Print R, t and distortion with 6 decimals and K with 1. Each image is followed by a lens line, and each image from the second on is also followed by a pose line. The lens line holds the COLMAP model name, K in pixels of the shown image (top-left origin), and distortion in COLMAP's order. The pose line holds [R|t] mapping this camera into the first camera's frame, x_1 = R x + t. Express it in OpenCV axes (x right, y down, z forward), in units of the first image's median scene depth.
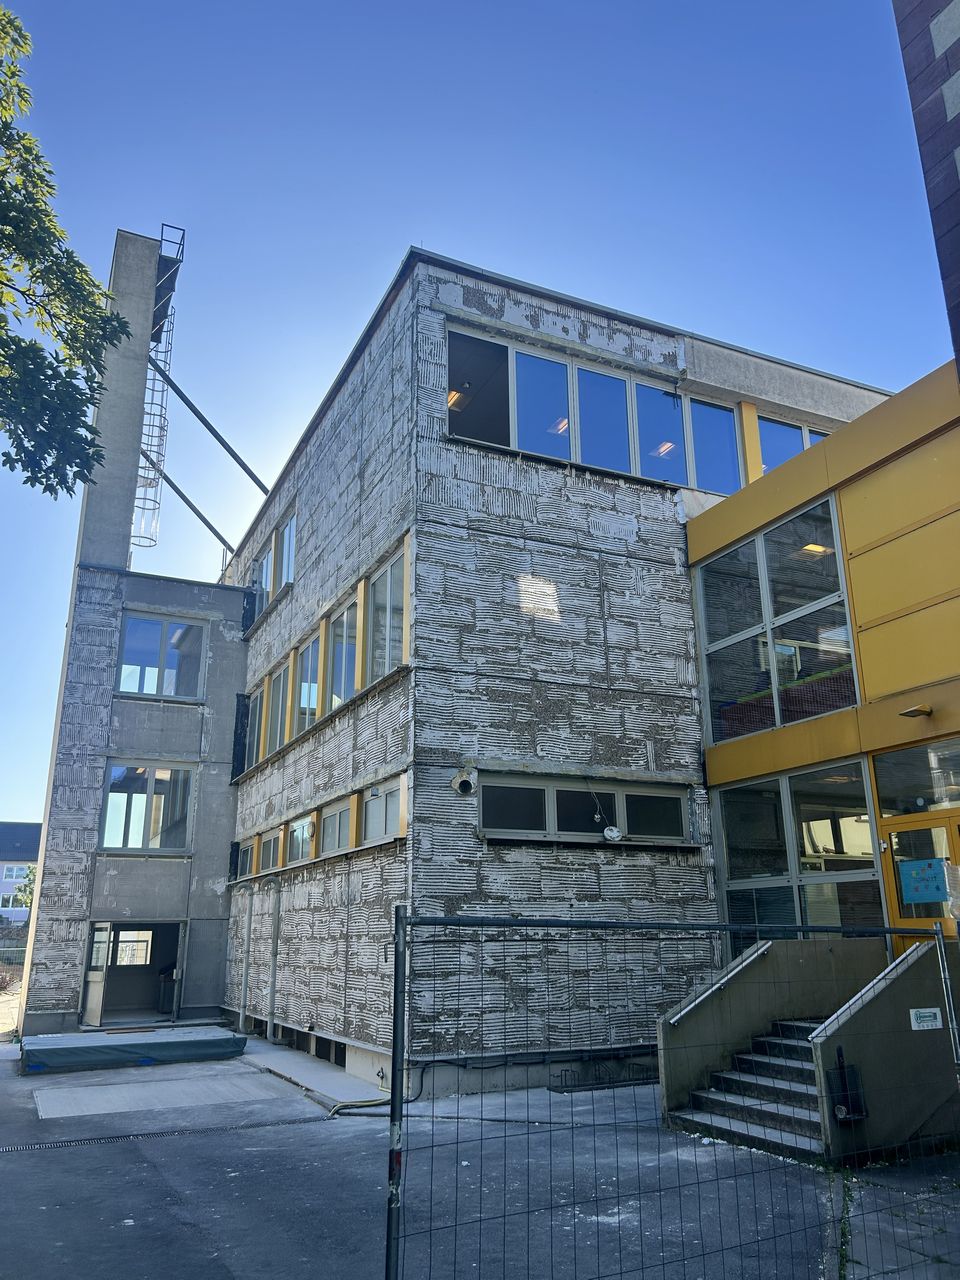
lens RADIAL K [[959.4, 0, 483.4], [0, 959.4, 639.6], [0, 0, 1]] dist [0.009416, 0.002543]
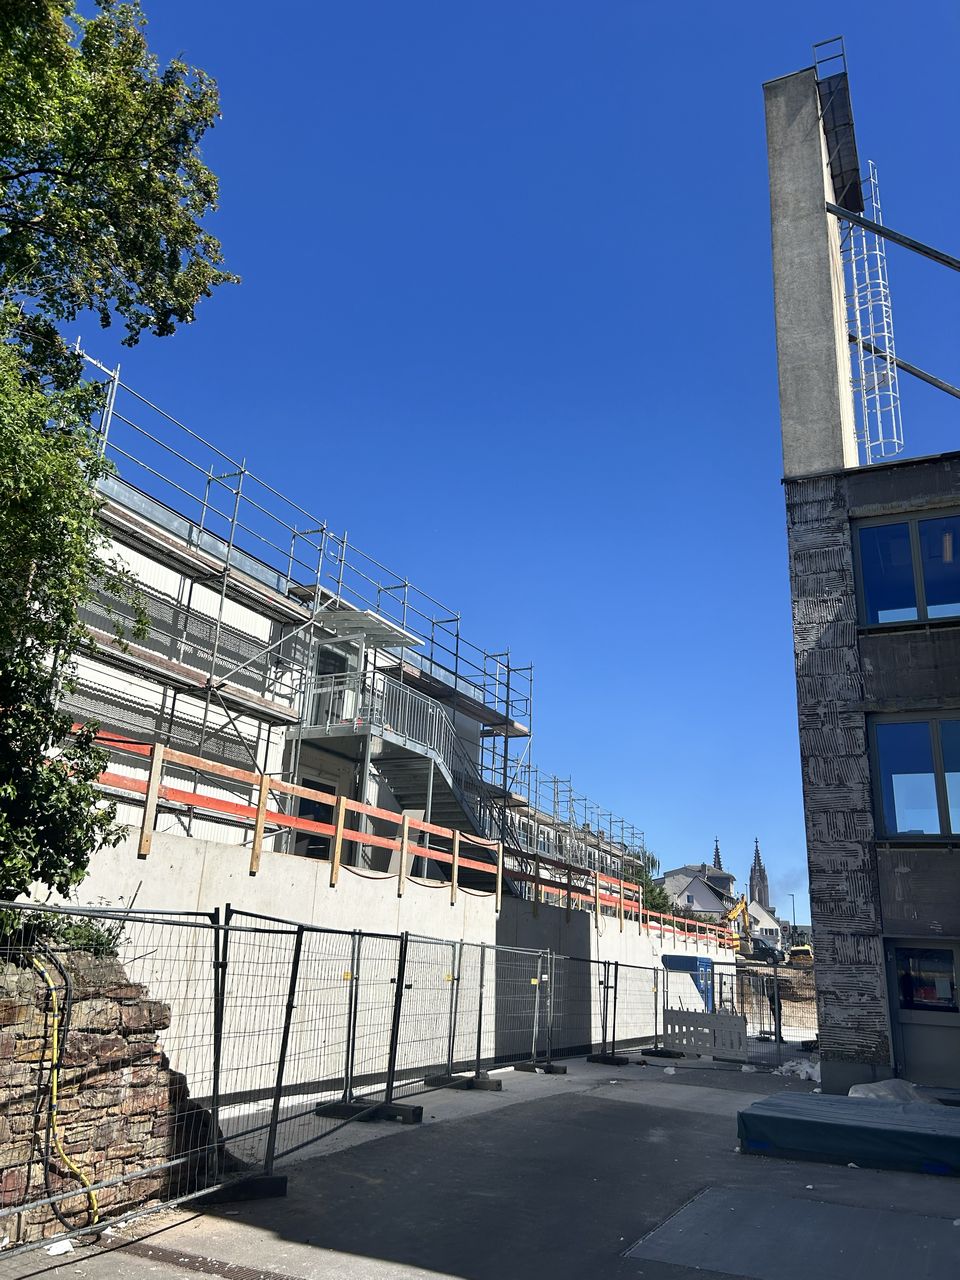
lens RADIAL K [[959.4, 0, 480.5], [0, 959.4, 634.9], [0, 0, 1]] dist [0.009416, 0.002543]
pose [[0.623273, -0.208117, -0.753802, -0.009204], [0.177238, 0.976447, -0.123040, 0.105670], [0.761654, -0.056915, 0.645479, 0.315668]]
